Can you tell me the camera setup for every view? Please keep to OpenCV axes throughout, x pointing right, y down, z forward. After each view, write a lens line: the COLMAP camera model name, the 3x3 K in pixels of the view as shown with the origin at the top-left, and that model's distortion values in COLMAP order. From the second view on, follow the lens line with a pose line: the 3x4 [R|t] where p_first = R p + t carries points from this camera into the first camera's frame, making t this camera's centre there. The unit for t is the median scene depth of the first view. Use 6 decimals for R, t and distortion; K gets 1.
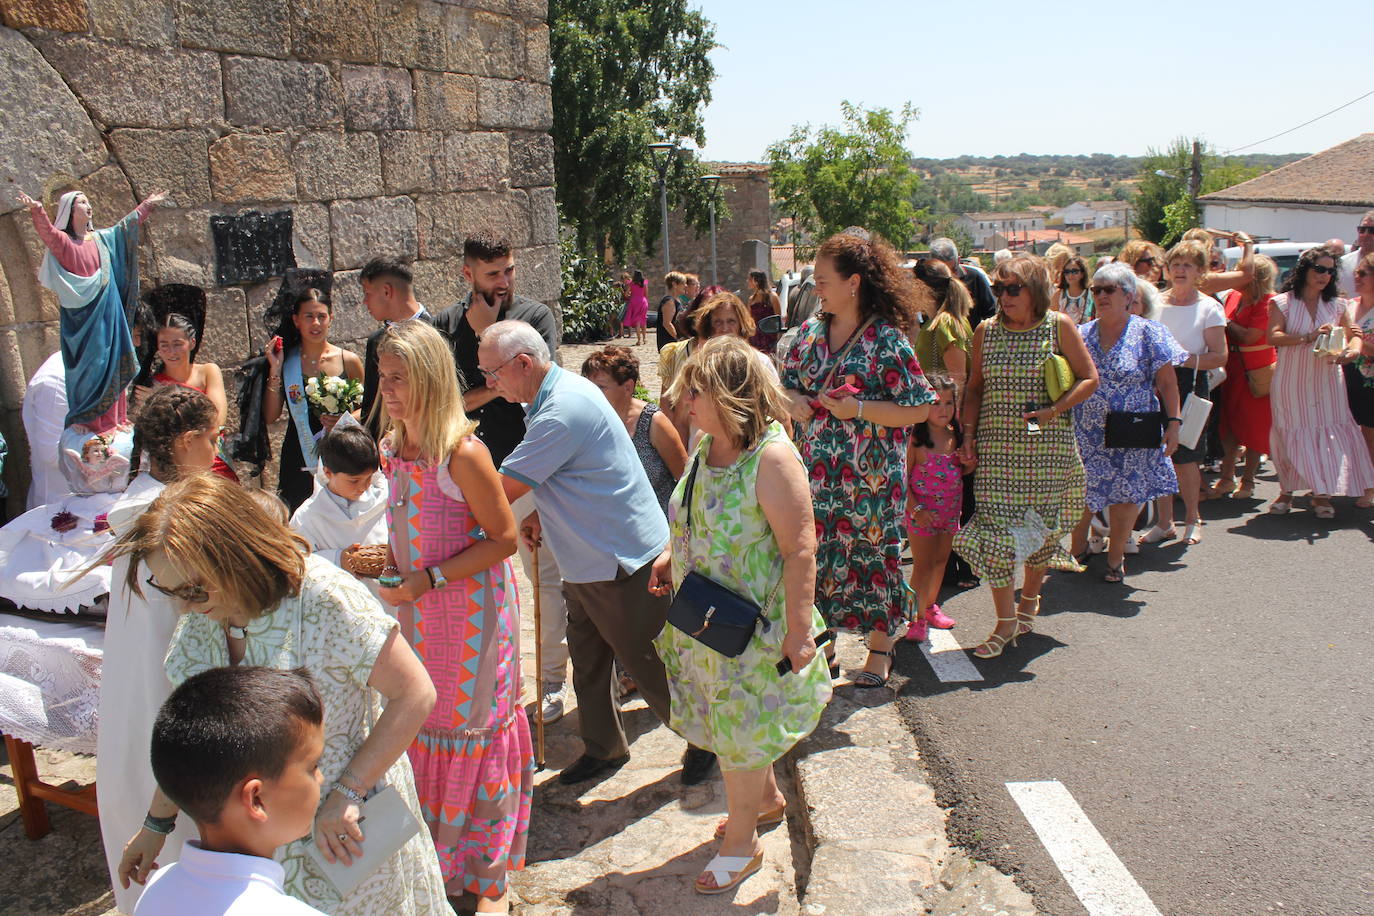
lens RADIAL K [[1163.8, 0, 695.0], [0, 1163.8, 454.1], [0, 0, 1]] dist [-0.172916, 0.162414]
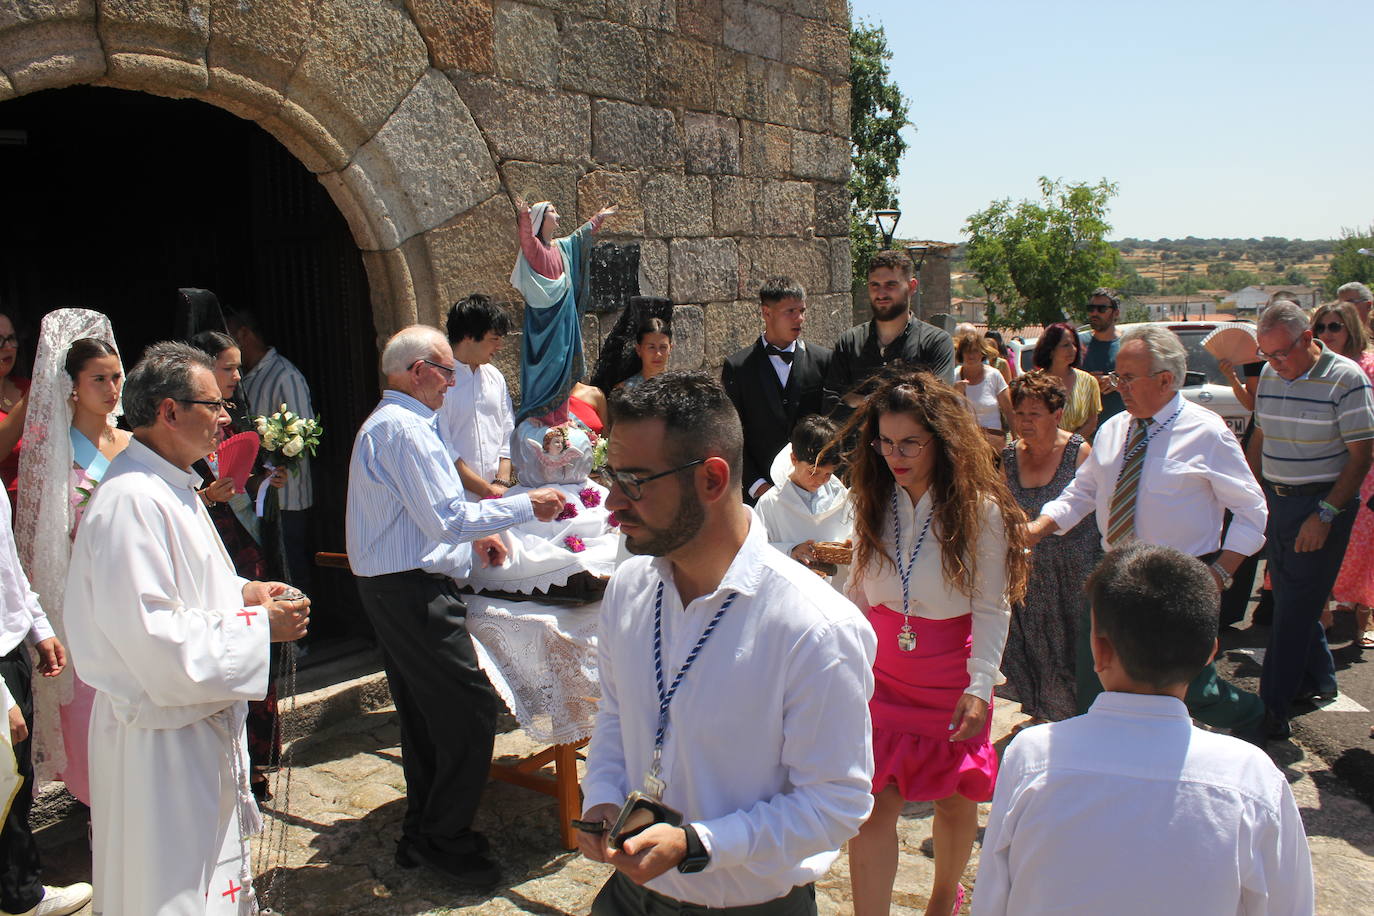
lens RADIAL K [[1163.8, 0, 695.0], [0, 1163.8, 454.1], [0, 0, 1]] dist [-0.172916, 0.162414]
pose [[0.991358, 0.031760, -0.127278, -0.160831], [-0.040119, 0.997165, -0.063663, 0.044909], [0.124896, 0.068219, 0.989822, -0.042866]]
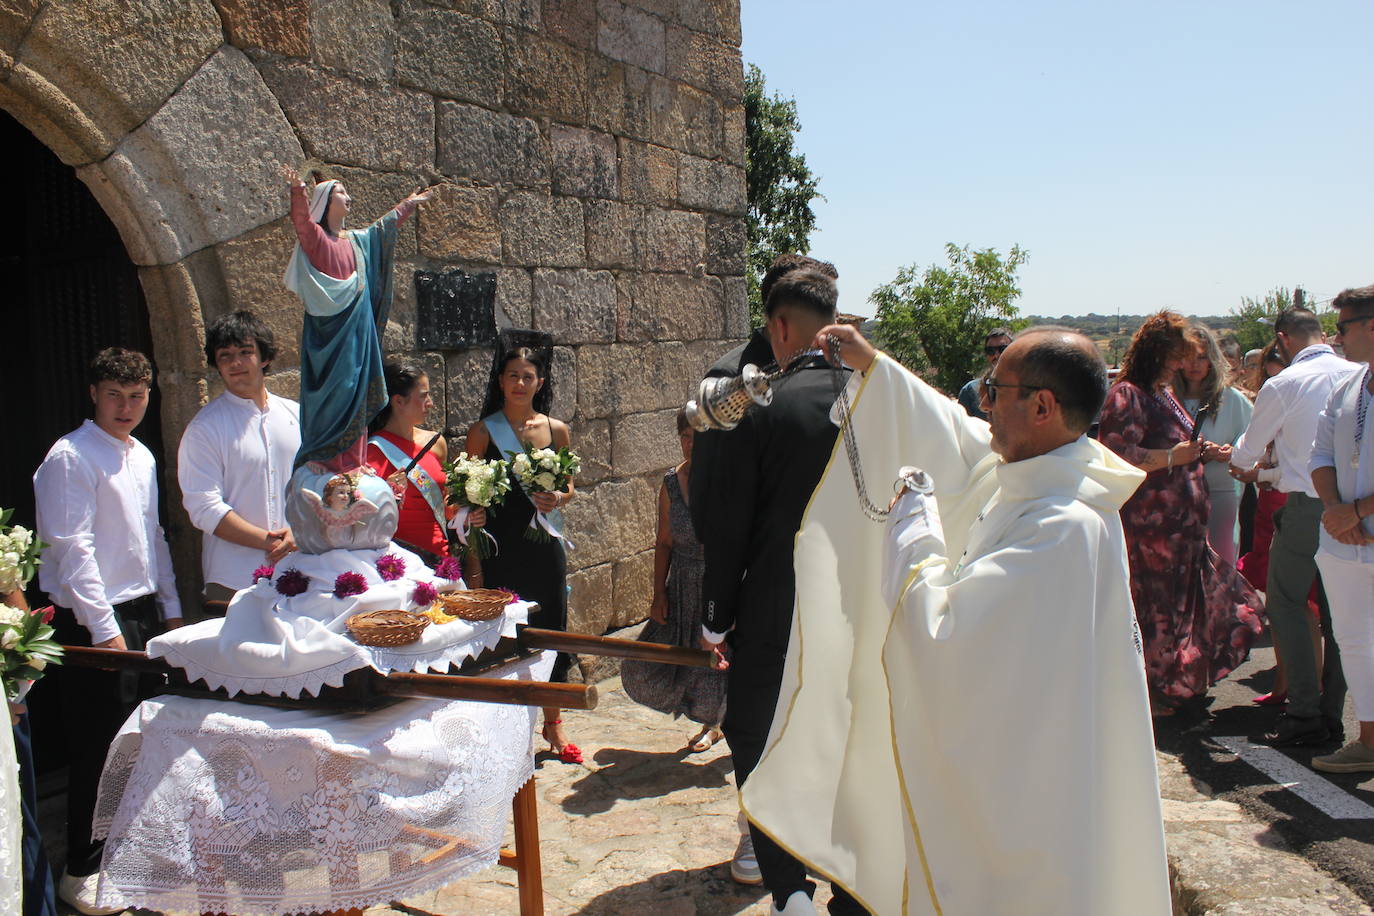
lens RADIAL K [[1163.8, 0, 695.0], [0, 1163.8, 454.1], [0, 0, 1]] dist [-0.172916, 0.162414]
pose [[0.998411, 0.013914, -0.054615, -0.146036], [-0.021165, 0.990682, -0.134541, 0.045391], [0.052234, 0.135484, 0.989402, 0.126253]]
